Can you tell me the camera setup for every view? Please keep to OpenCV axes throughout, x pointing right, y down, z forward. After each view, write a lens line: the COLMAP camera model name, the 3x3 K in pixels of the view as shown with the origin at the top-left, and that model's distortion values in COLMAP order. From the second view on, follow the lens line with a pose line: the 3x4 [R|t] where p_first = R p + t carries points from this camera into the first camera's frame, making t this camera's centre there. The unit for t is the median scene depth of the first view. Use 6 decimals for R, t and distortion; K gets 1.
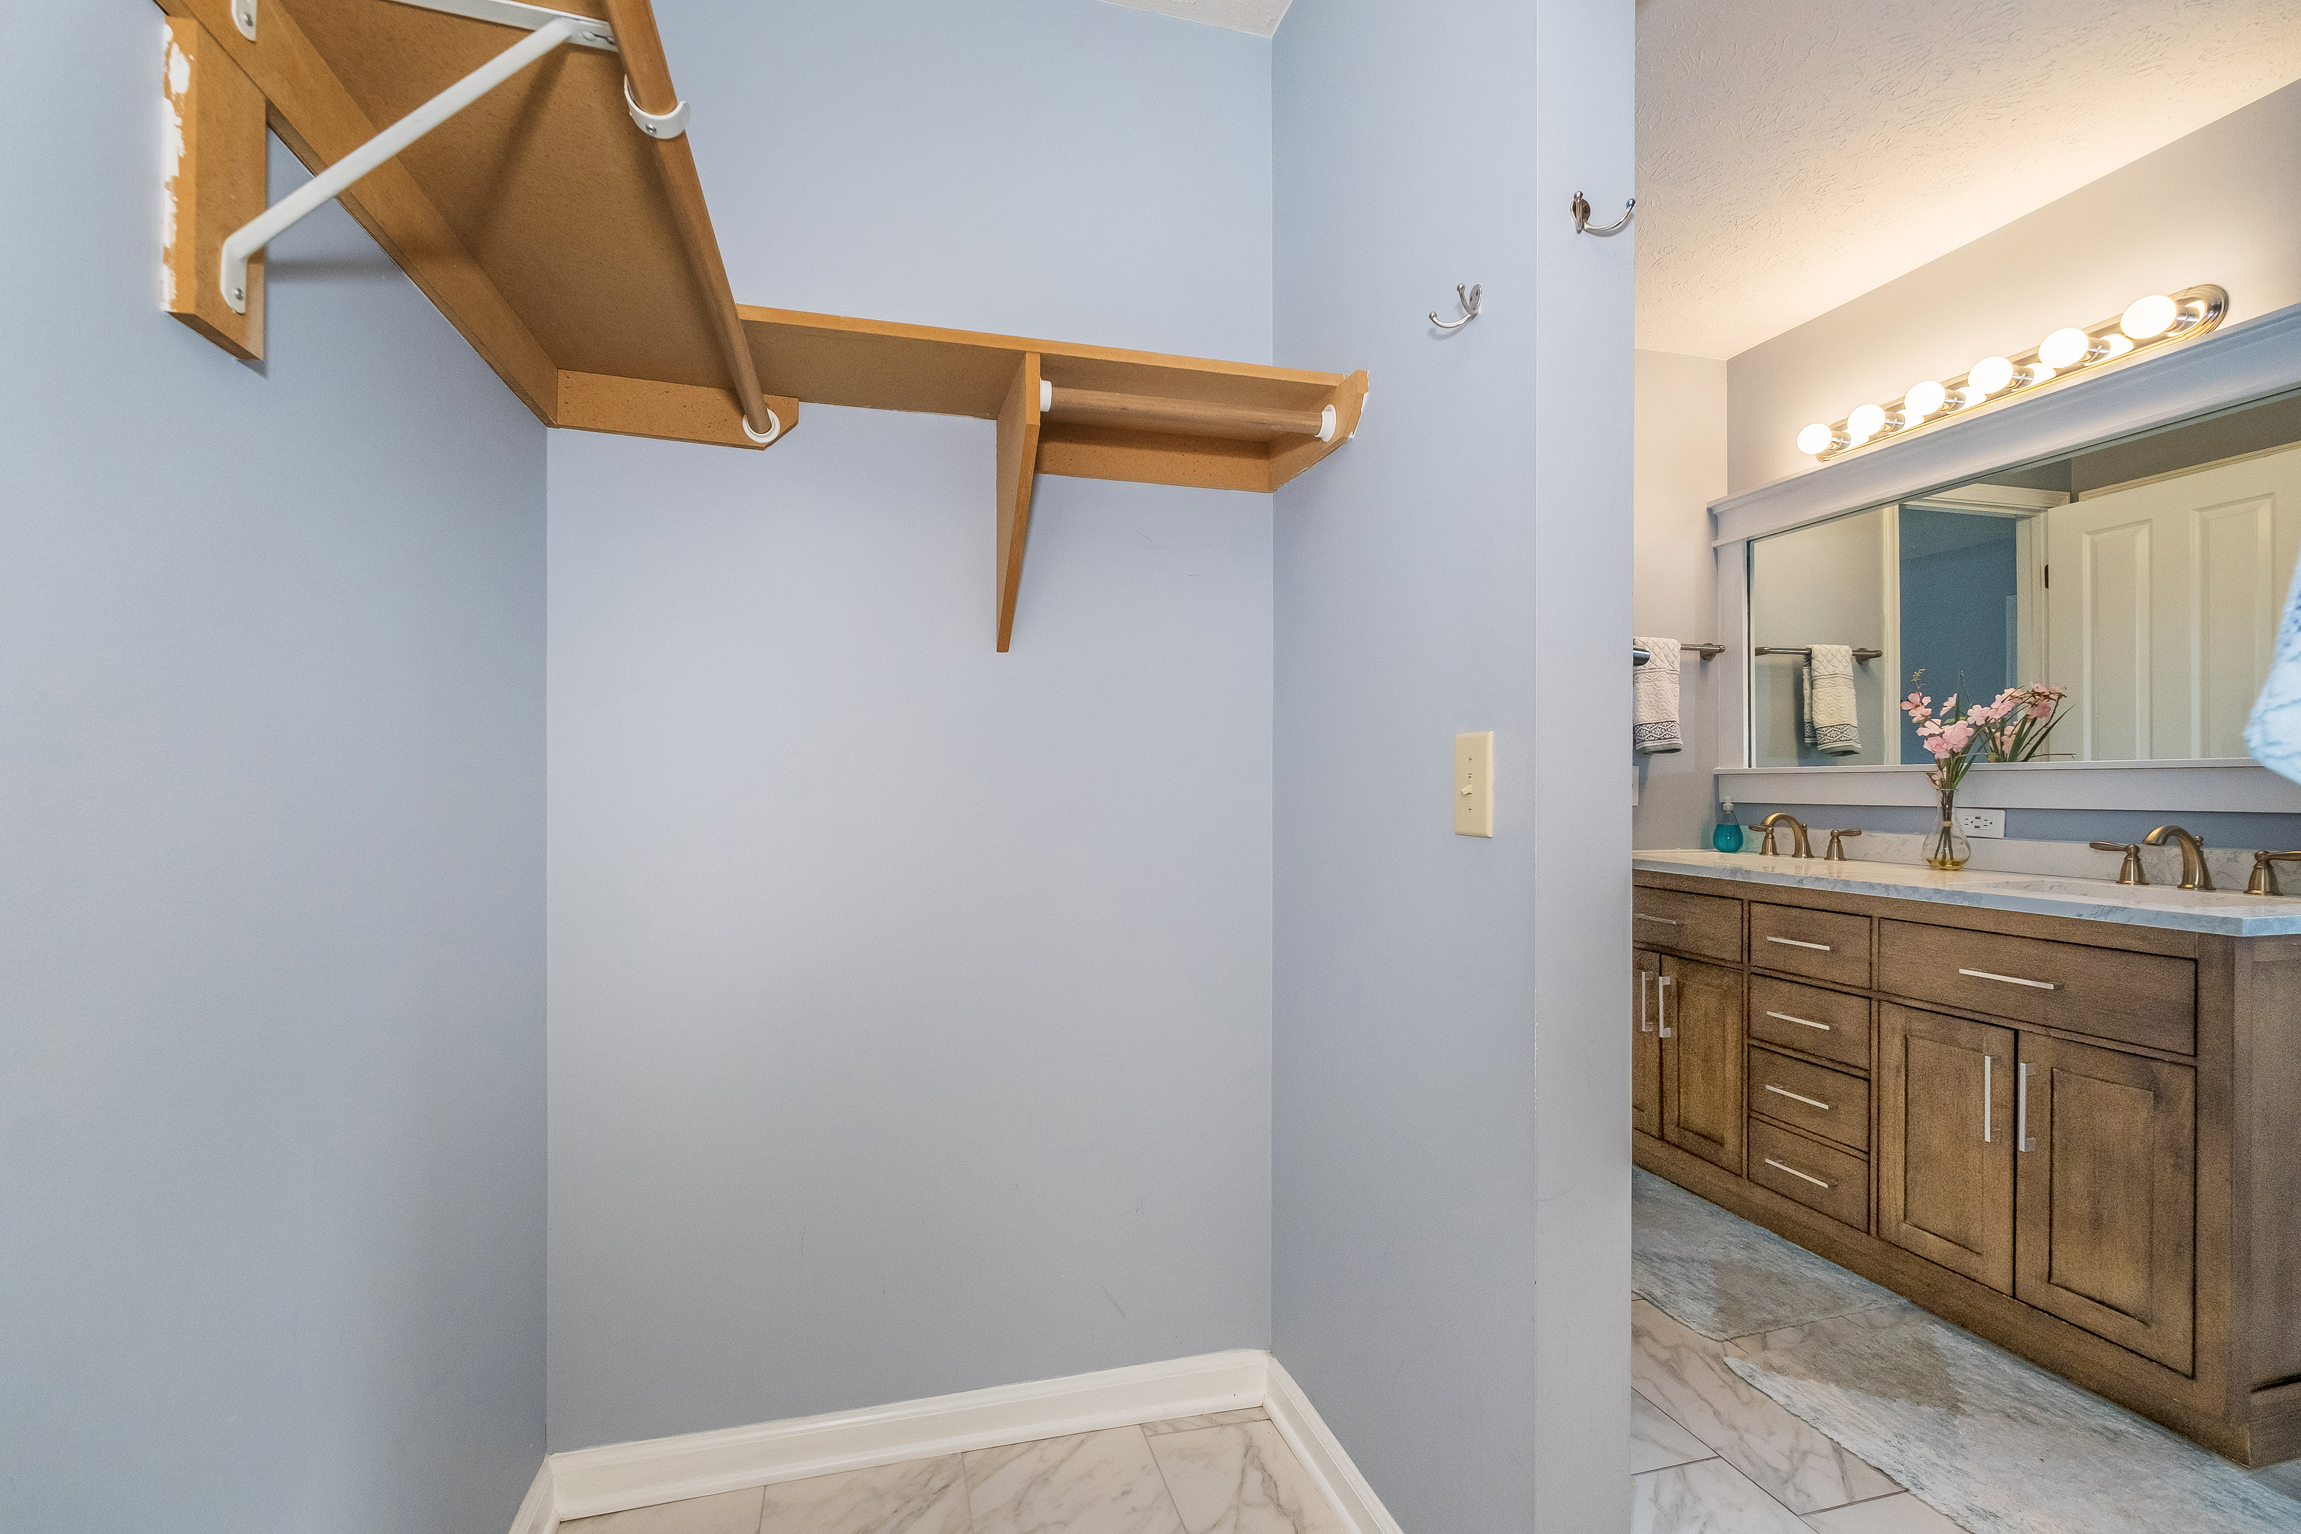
lens RADIAL K [[1001.9, 0, 1139.1], [0, 1001.9, 774.2], [0, 0, 1]] dist [-0.004553, 0.000577]
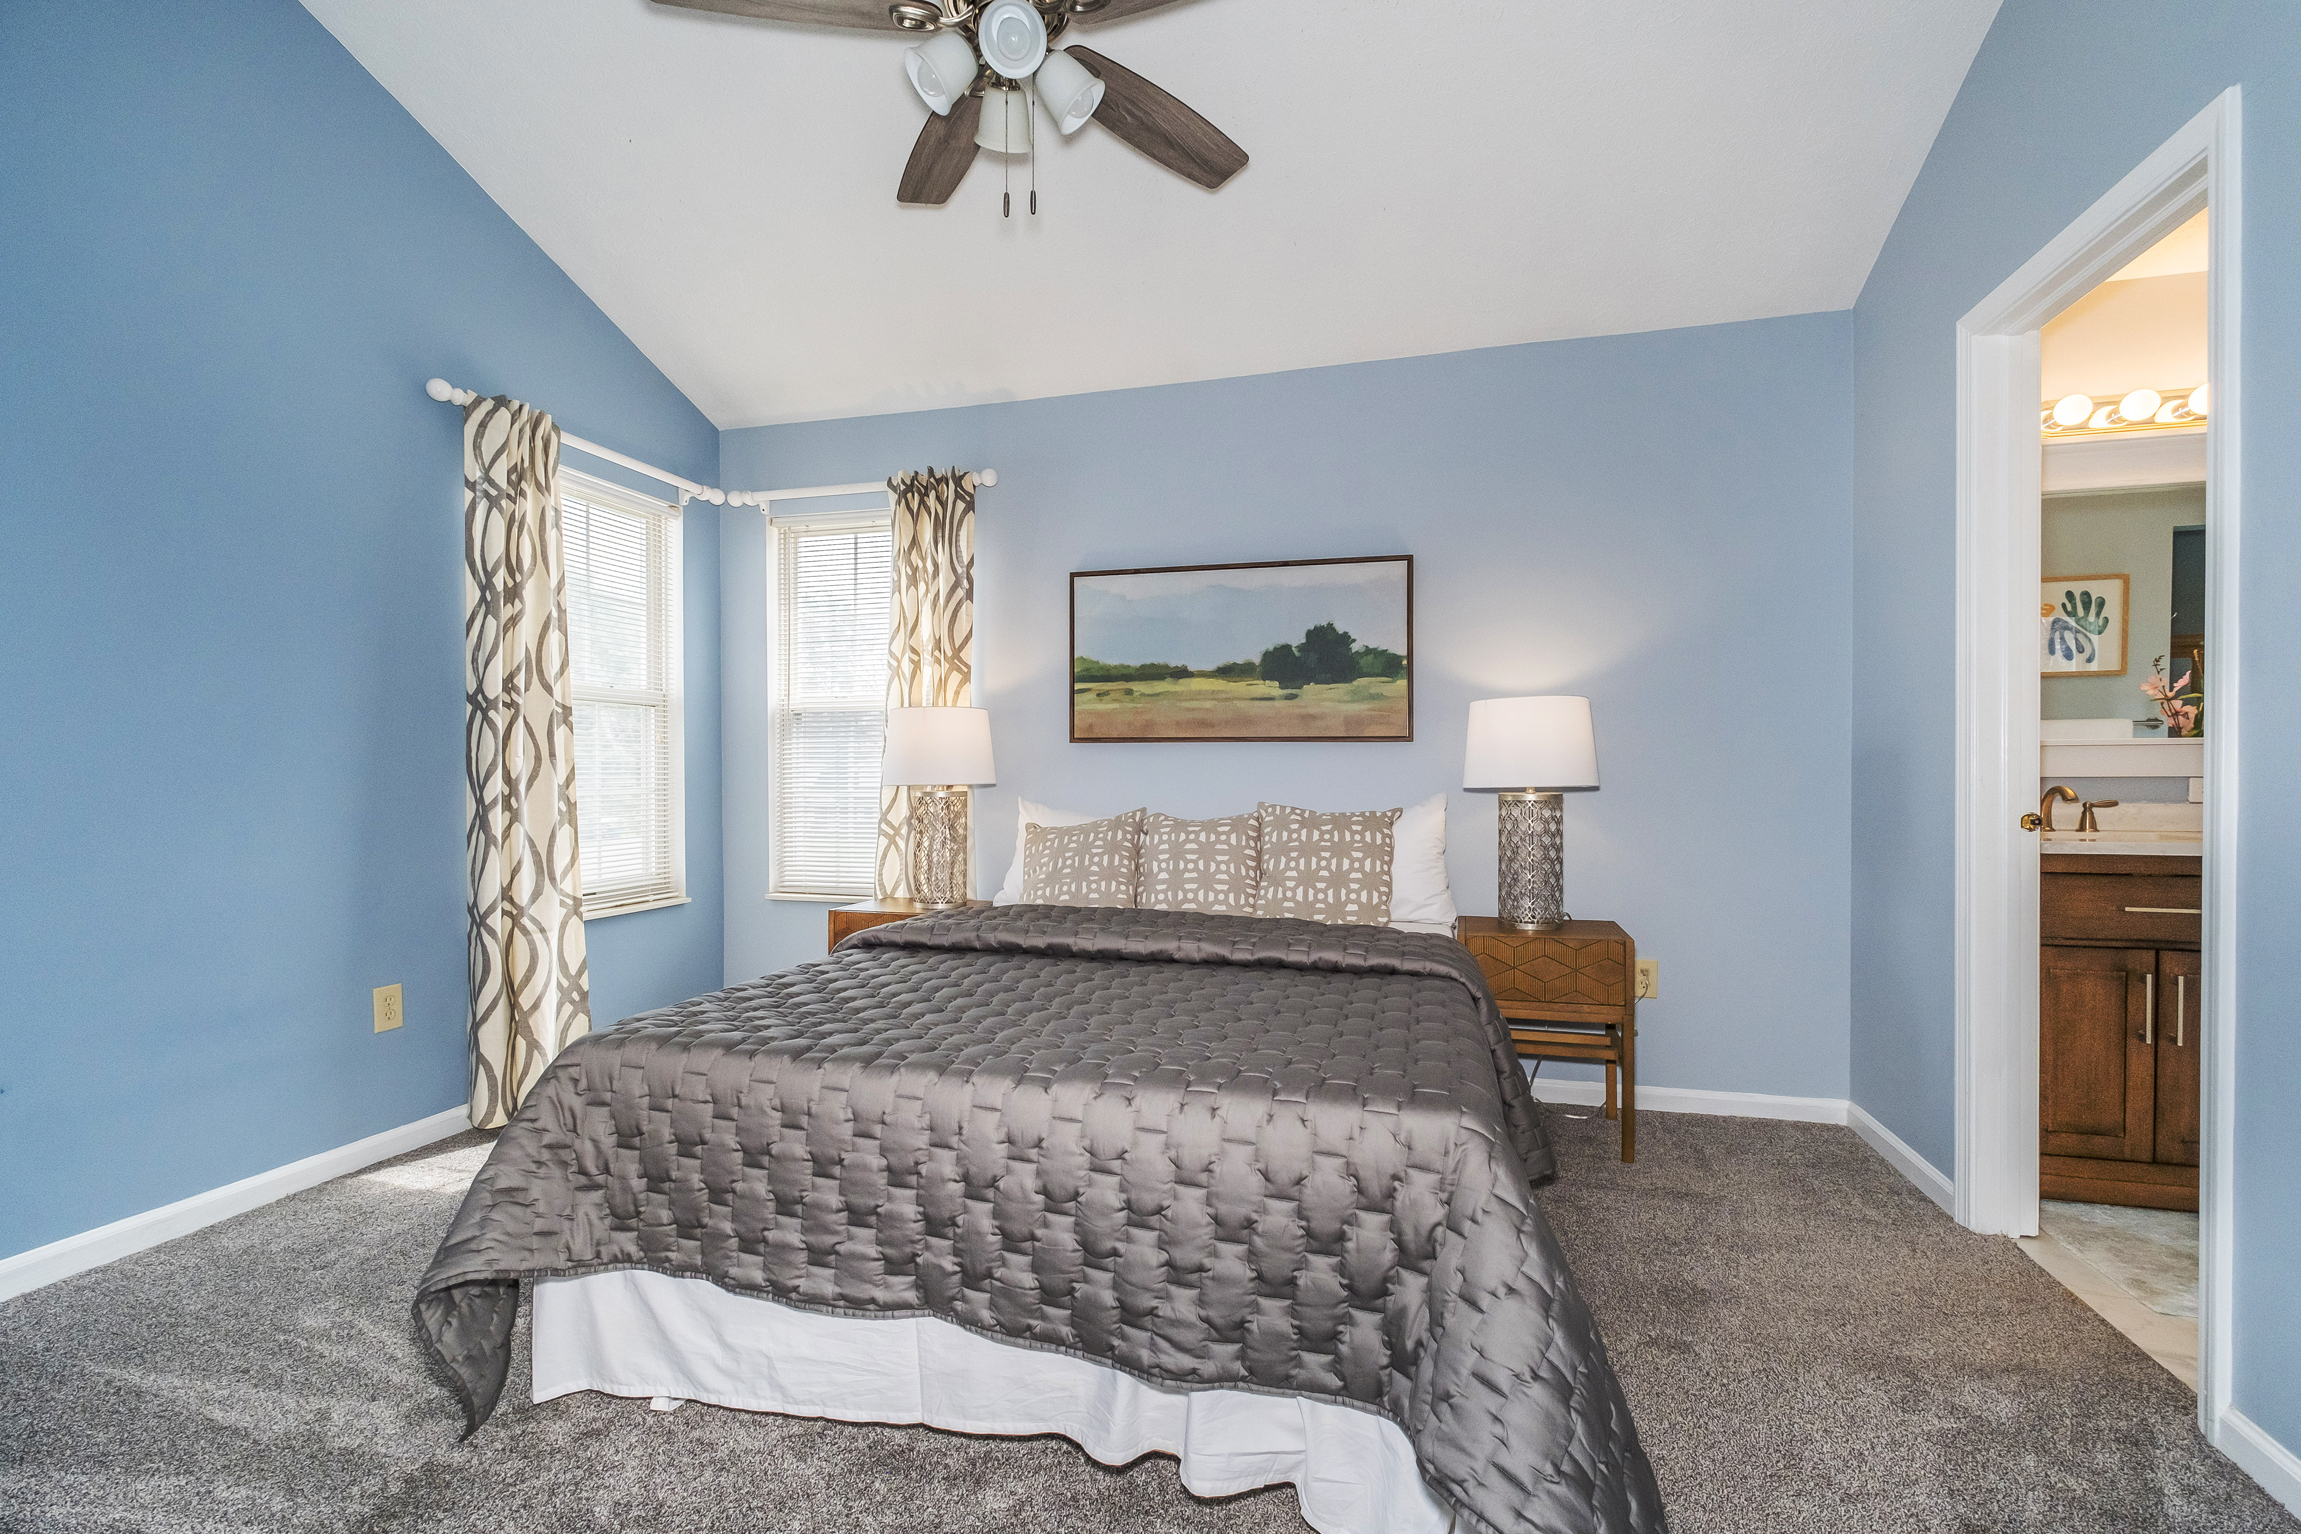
lens RADIAL K [[1001.9, 0, 1160.8], [0, 1001.9, 783.4], [0, 0, 1]] dist [-0.004553, 0.000577]
pose [[0.498390, -0.023489, 0.866635, -0.706626], [0.000308, 0.999638, 0.026917, 0.016184], [-0.866953, -0.013148, 0.498216, 1.443370]]
